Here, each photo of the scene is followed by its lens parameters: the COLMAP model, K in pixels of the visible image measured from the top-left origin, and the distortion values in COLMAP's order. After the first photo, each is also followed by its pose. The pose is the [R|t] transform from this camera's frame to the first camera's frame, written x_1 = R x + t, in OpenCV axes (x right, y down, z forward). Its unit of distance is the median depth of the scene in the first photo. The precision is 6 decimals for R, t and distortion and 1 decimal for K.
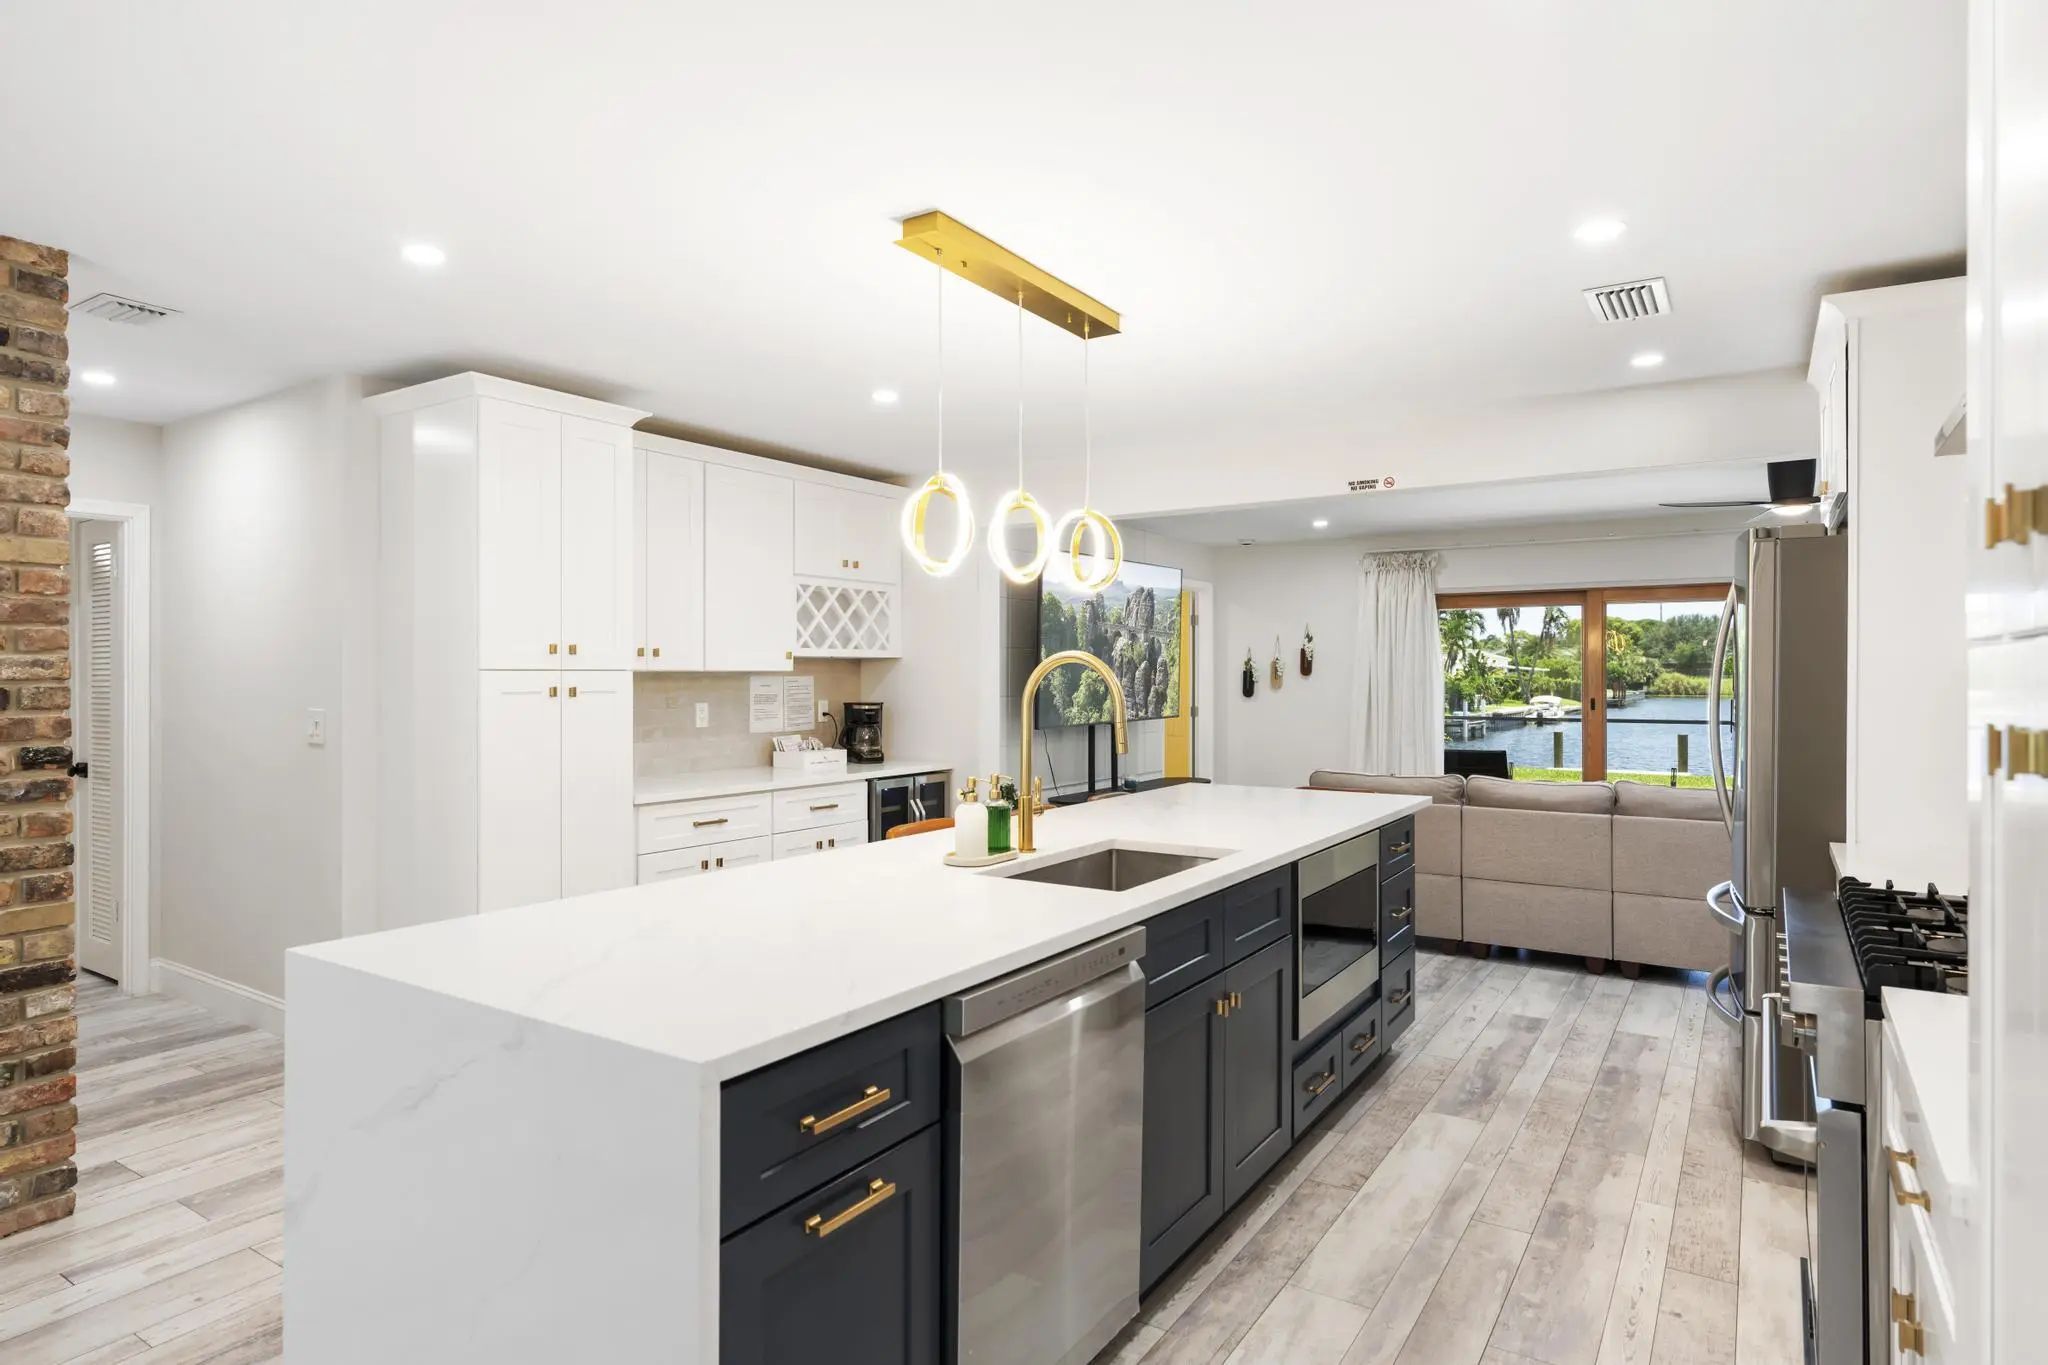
lens RADIAL K [[1136.4, 0, 1016.8], [0, 1136.4, 674.9], [0, 0, 1]] dist [0.002399, -0.000581]
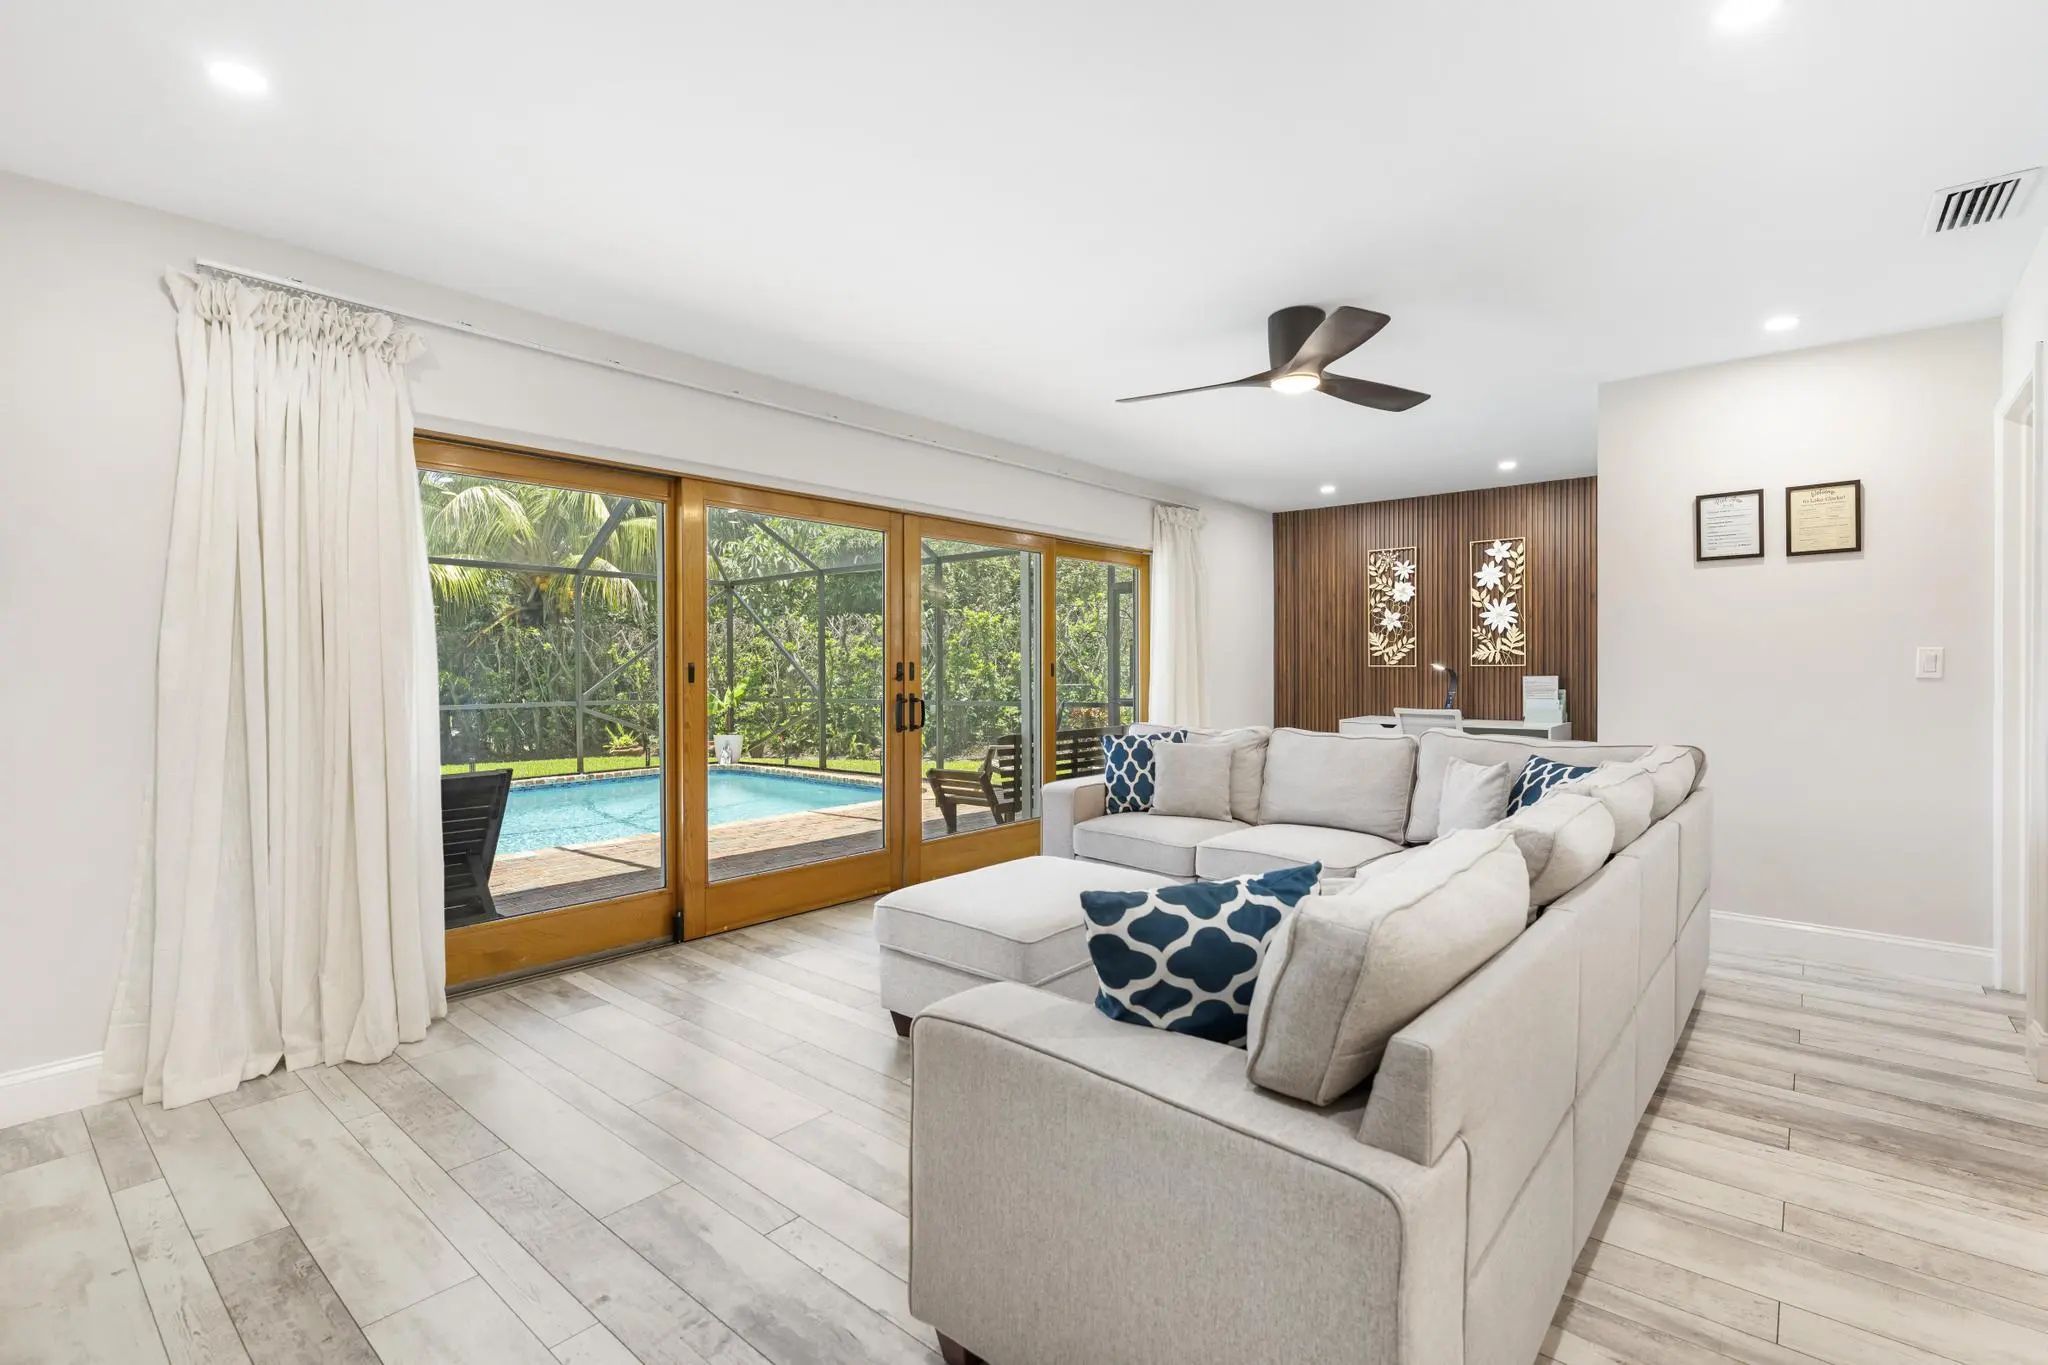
lens RADIAL K [[934.3, 0, 1020.2], [0, 934.3, 676.3], [0, 0, 1]] dist [-0.002544, -0.000210]
pose [[0.124717, -0.007694, 0.992163, 0.065780], [0.003742, 0.999966, 0.007284, 0.033770], [-0.992185, 0.002804, 0.124742, 1.053427]]
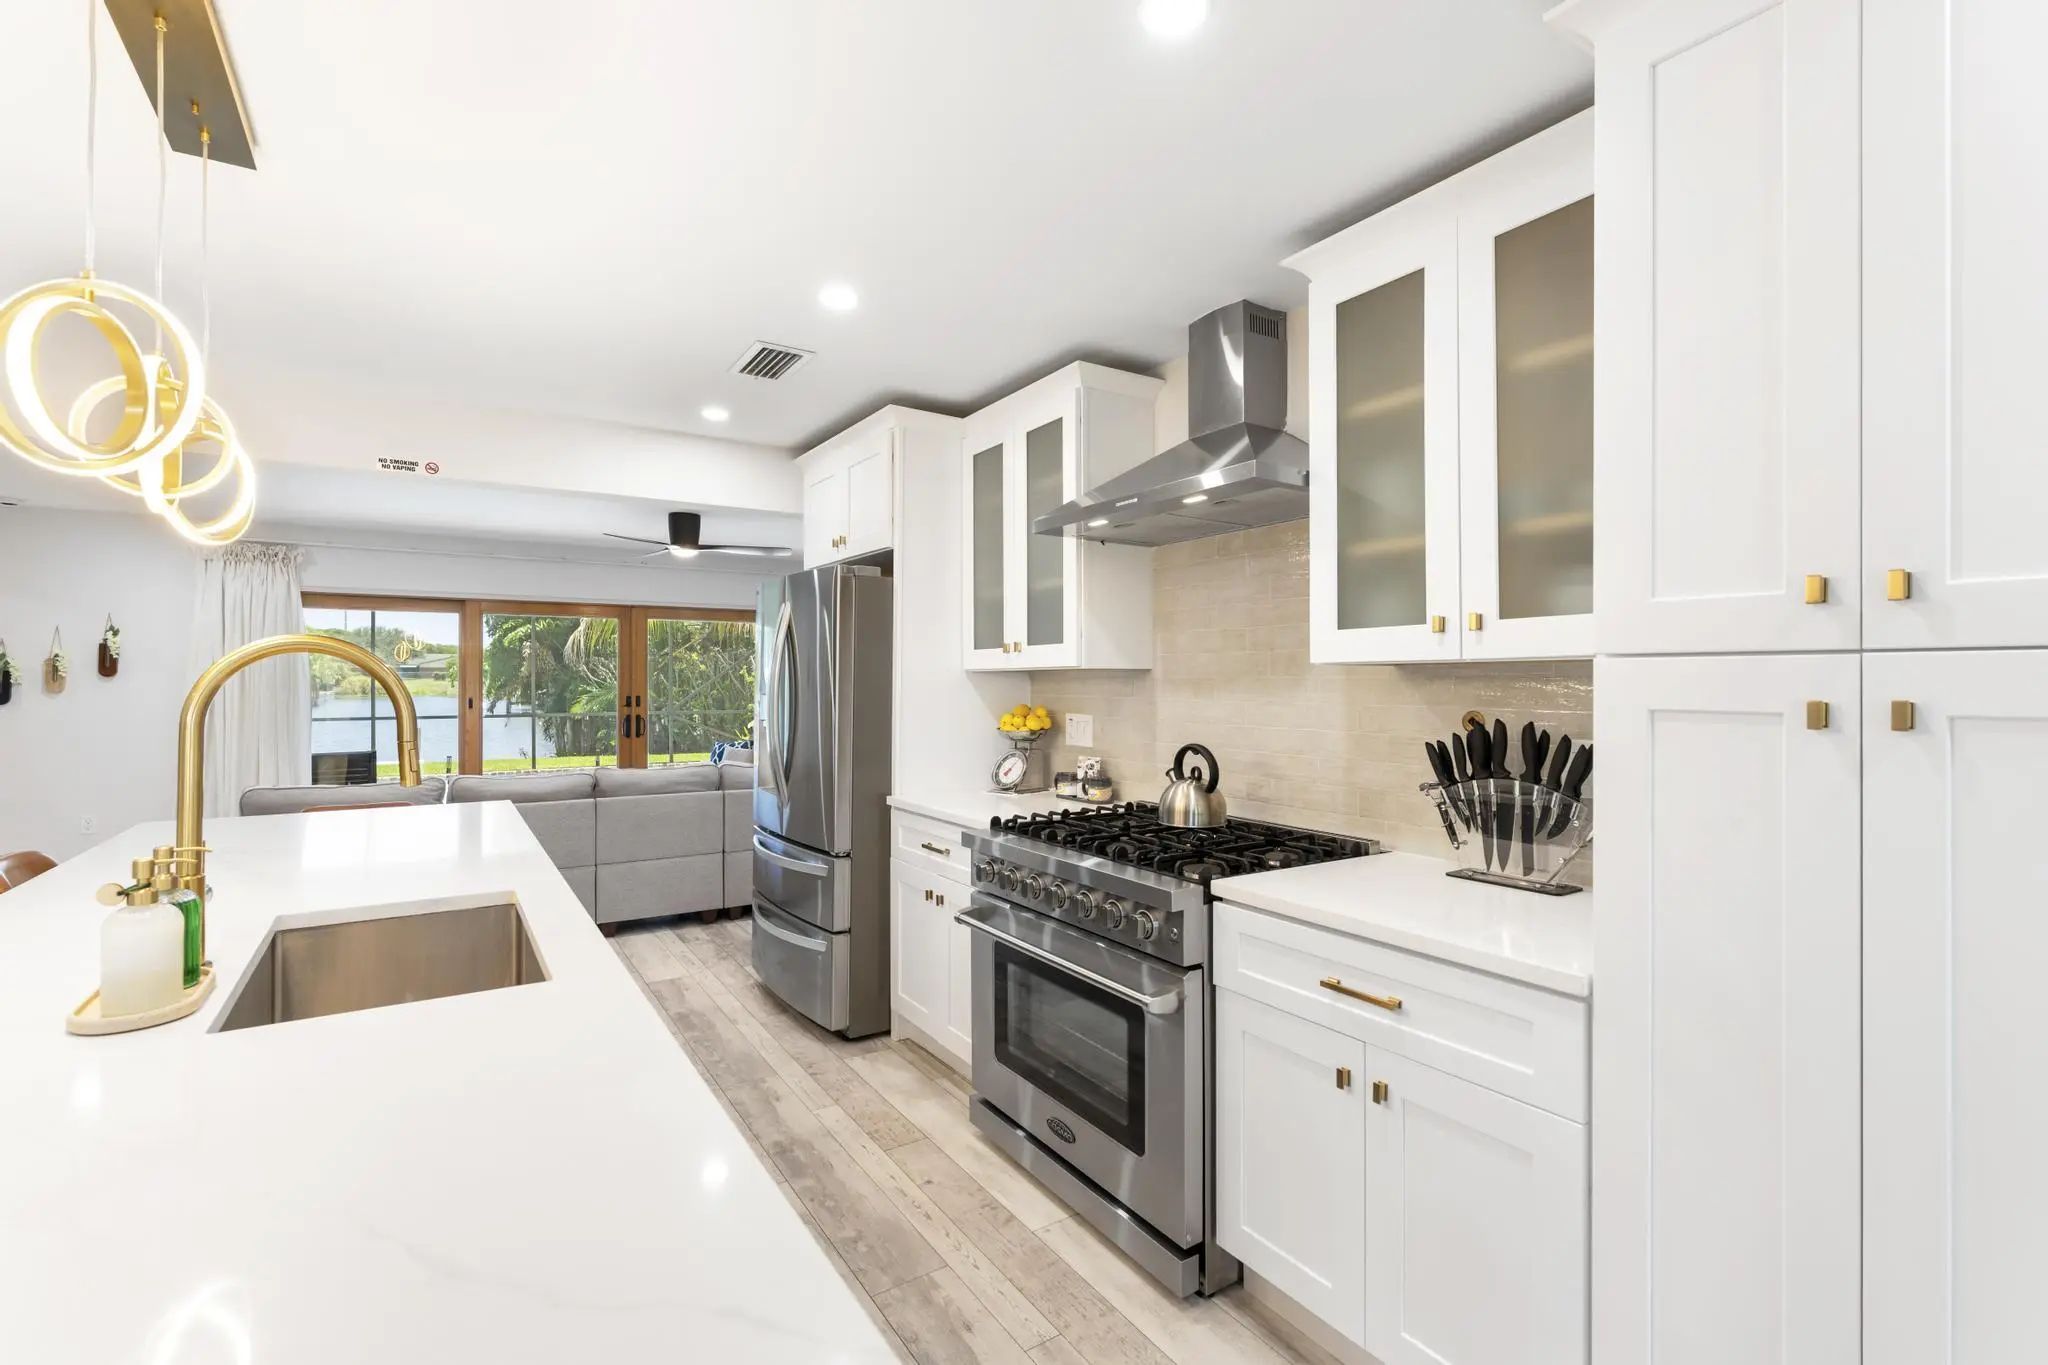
lens RADIAL K [[909.0, 0, 1019.8], [0, 909.0, 677.2], [0, 0, 1]] dist [-0.001161, -0.000410]
pose [[0.401217, 0.002996, 0.915978, -0.125546], [-0.002292, 0.999995, -0.002267, 0.001608], [-0.915980, -0.001190, 0.401222, 0.206851]]
